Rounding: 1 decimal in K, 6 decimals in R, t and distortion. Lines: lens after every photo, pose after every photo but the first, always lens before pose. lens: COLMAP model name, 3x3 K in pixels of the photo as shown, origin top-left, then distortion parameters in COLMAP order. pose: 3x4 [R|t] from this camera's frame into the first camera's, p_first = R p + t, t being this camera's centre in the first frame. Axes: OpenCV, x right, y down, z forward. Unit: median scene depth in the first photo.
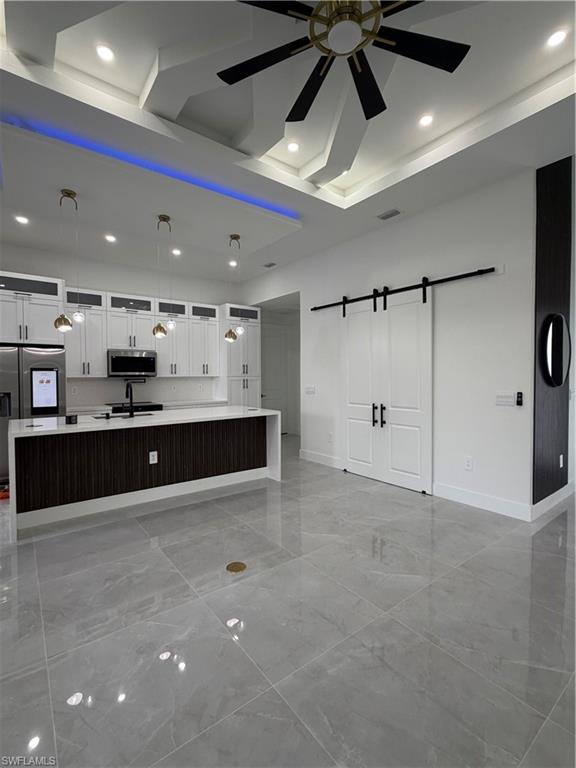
lens RADIAL K [[353.2, 0, 290.8], [0, 353.2, 388.8], [0, 0, 1]] dist [-0.003561, -0.000920]
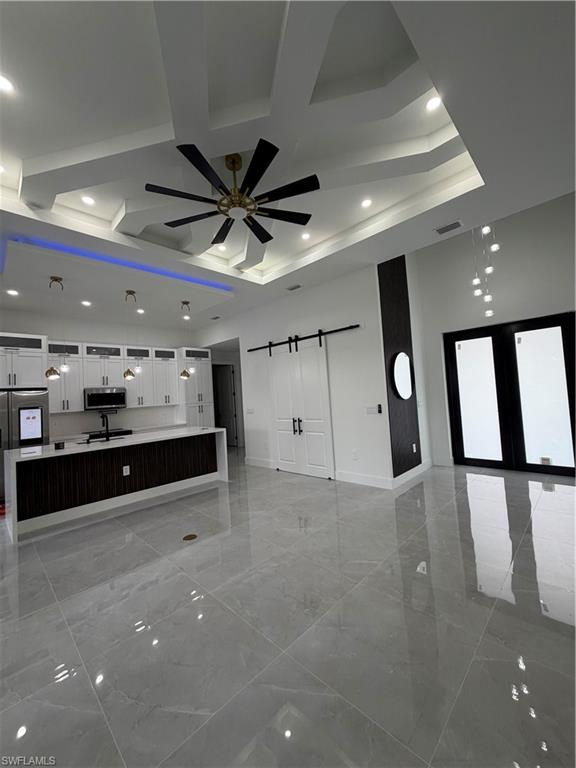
lens RADIAL K [[303.6, 0, 290.2], [0, 303.6, 384.3], [0, 0, 1]] dist [-0.002043, -0.000133]
pose [[0.988838, -0.051471, 0.139820, 0.067961], [0.062103, 0.995413, -0.072770, -0.004350], [-0.135434, 0.080641, 0.987499, -0.210213]]
